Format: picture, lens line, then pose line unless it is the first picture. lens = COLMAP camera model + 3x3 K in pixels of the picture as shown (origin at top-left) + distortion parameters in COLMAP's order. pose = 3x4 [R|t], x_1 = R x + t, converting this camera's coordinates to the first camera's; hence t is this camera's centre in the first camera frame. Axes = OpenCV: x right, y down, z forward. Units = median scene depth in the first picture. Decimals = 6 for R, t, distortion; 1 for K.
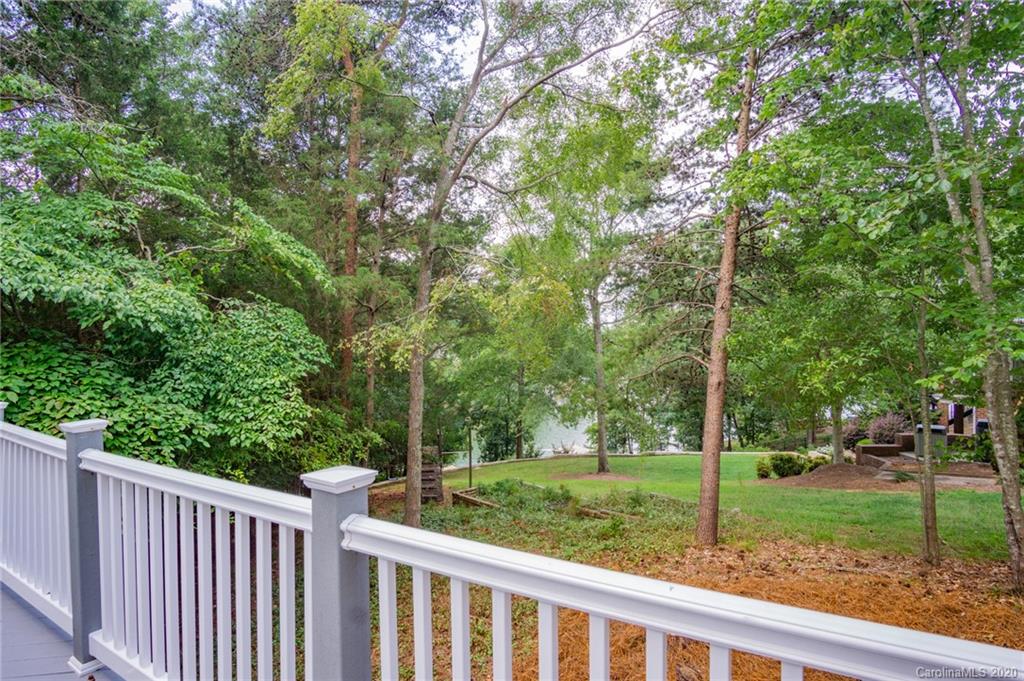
lens RADIAL K [[548.7, 0, 505.6], [0, 548.7, 331.1], [0, 0, 1]] dist [-0.023215, 0.001706]
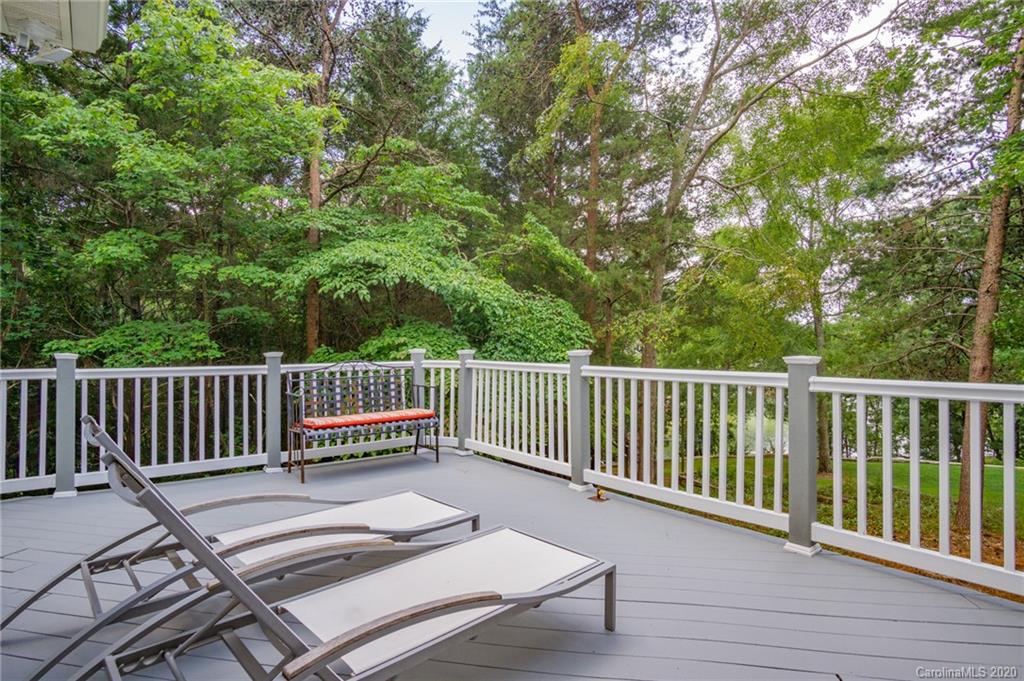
lens RADIAL K [[548.7, 0, 505.6], [0, 548.7, 331.1], [0, 0, 1]] dist [-0.023215, 0.001706]
pose [[0.945644, 0.001153, -0.325202, -0.091292], [0.000286, 0.999990, 0.004376, 0.020524], [0.325203, -0.004231, 0.945635, -0.166240]]
